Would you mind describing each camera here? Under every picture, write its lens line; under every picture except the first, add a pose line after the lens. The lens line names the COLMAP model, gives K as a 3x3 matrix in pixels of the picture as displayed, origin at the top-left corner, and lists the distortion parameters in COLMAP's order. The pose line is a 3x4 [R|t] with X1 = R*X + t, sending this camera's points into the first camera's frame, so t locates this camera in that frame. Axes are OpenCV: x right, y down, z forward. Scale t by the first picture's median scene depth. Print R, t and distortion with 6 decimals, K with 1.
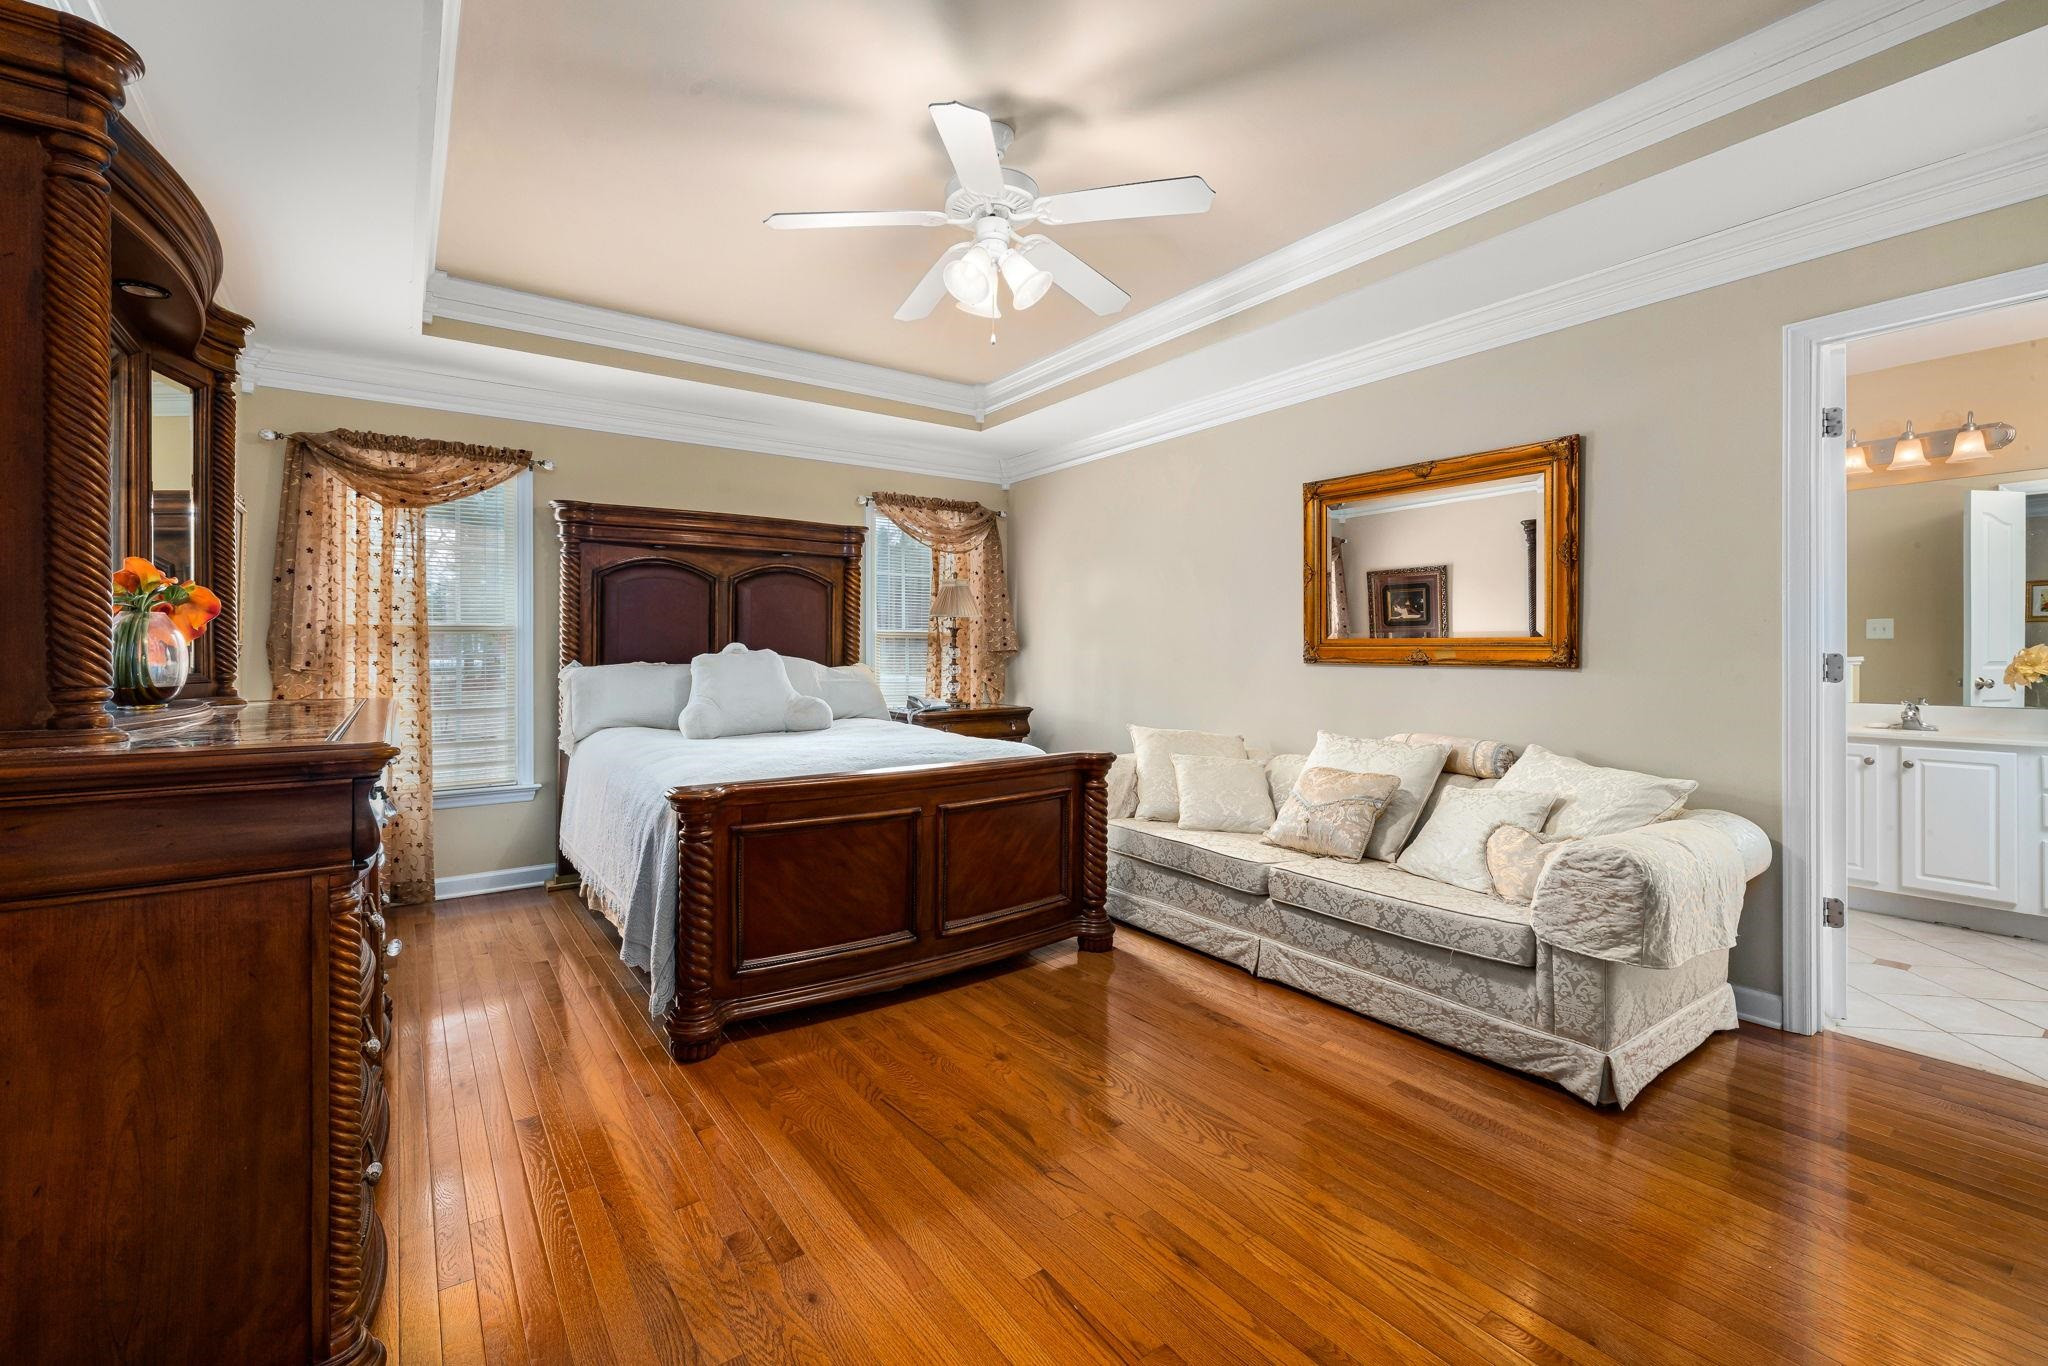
lens RADIAL K [[857.1, 0, 1023.5], [0, 857.1, 636.8], [0, 0, 1]] dist [-0.000631, -0.000001]
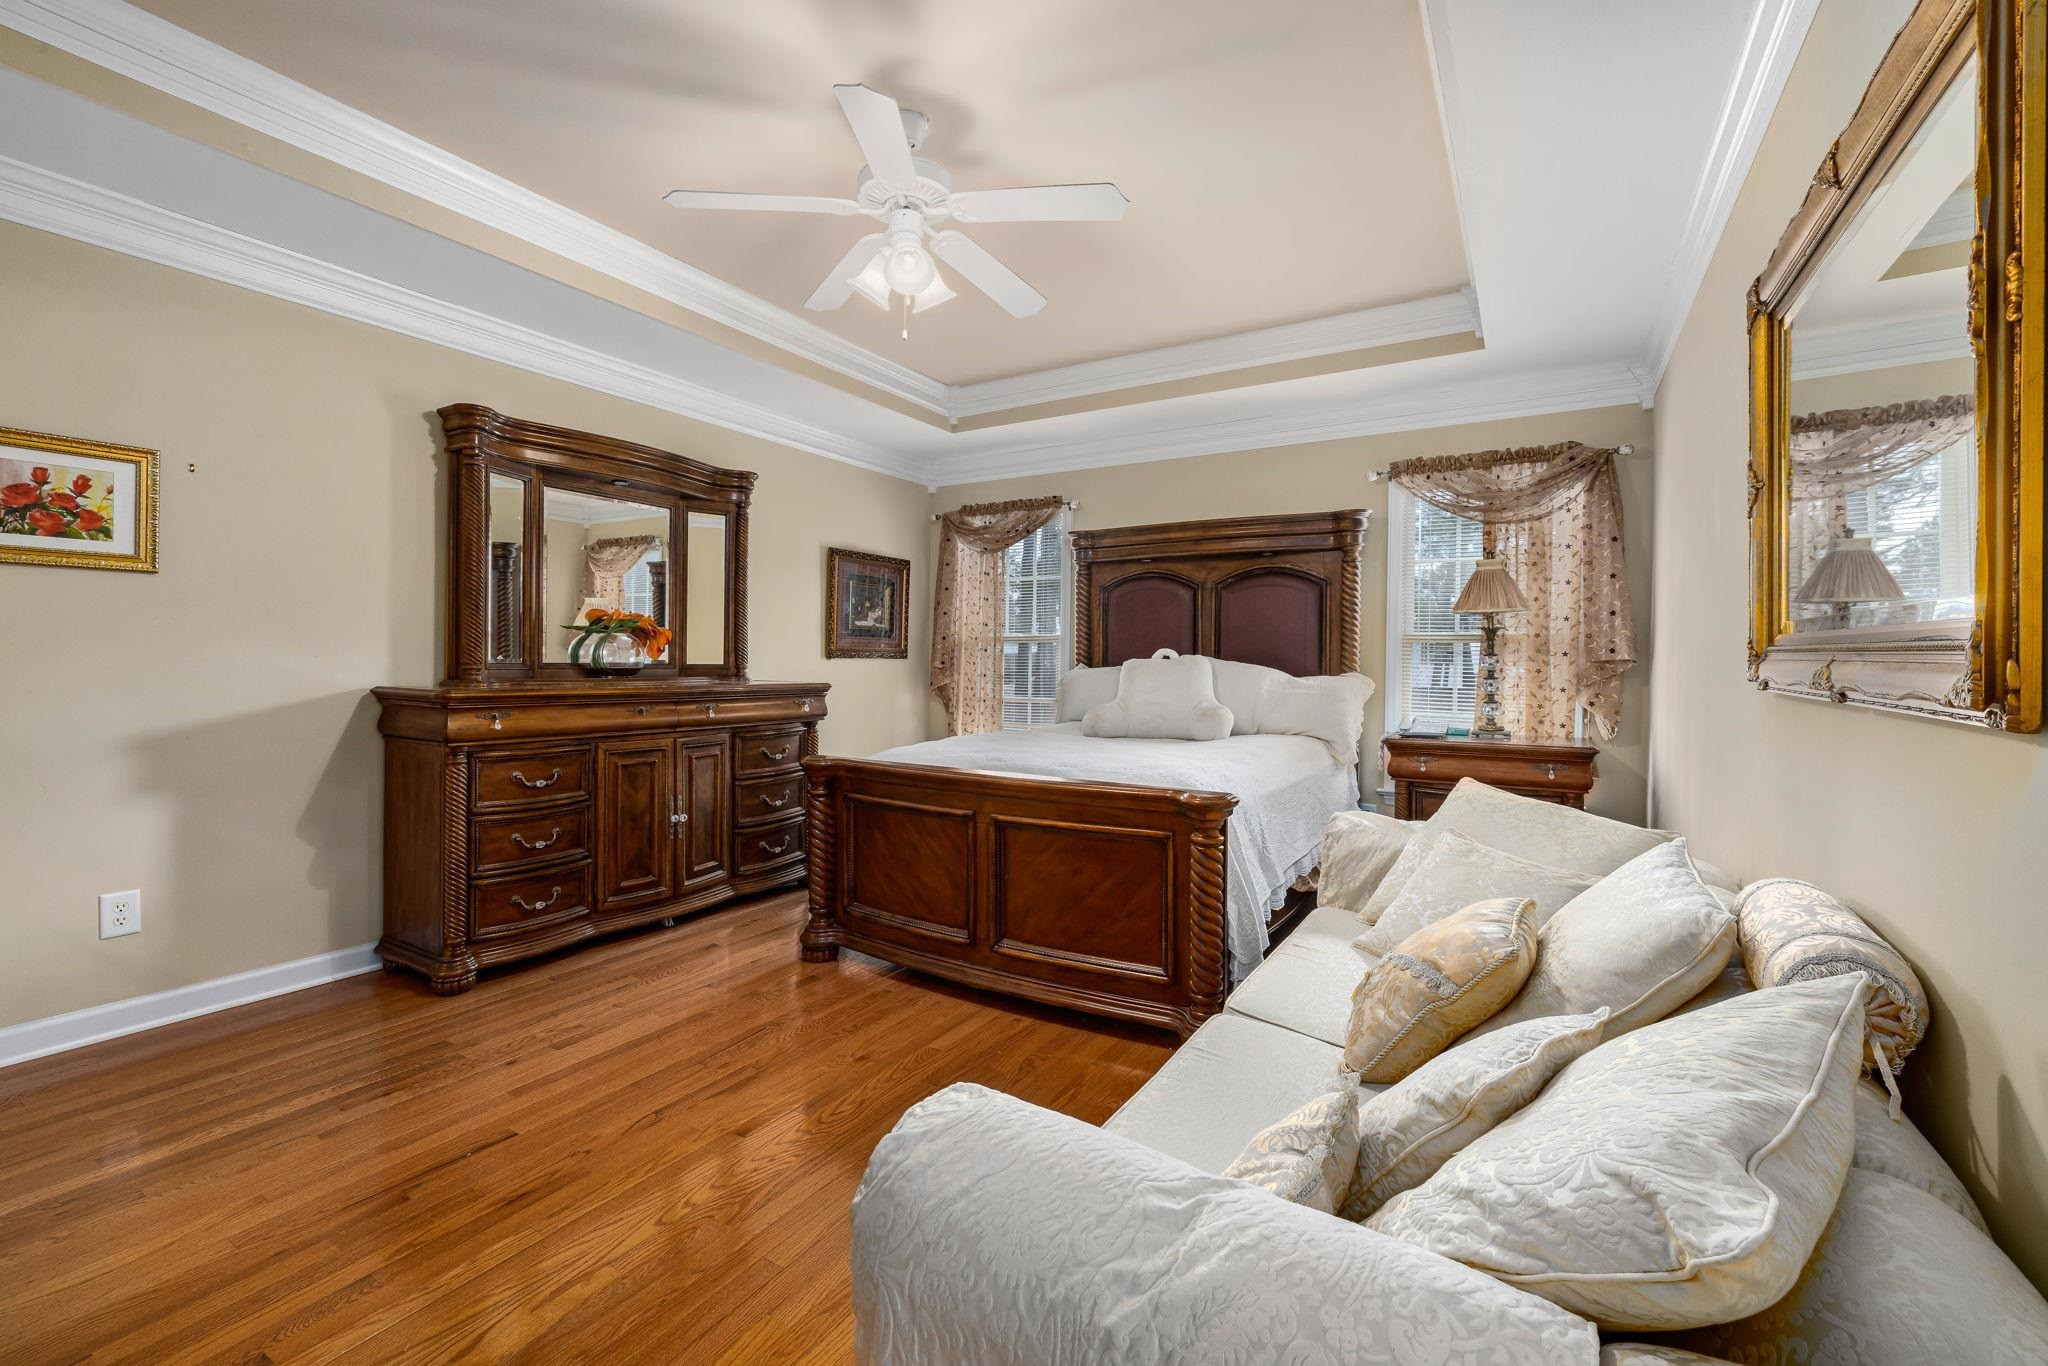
lens RADIAL K [[867.0, 0, 1018.7], [0, 867.0, 656.2], [0, 0, 1]] dist [0.000978, 0.000357]
pose [[0.383268, 0.007050, -0.923610, 0.561914], [0.006464, 0.999926, 0.010315, 0.004285], [0.923614, -0.009924, 0.383194, 0.447294]]
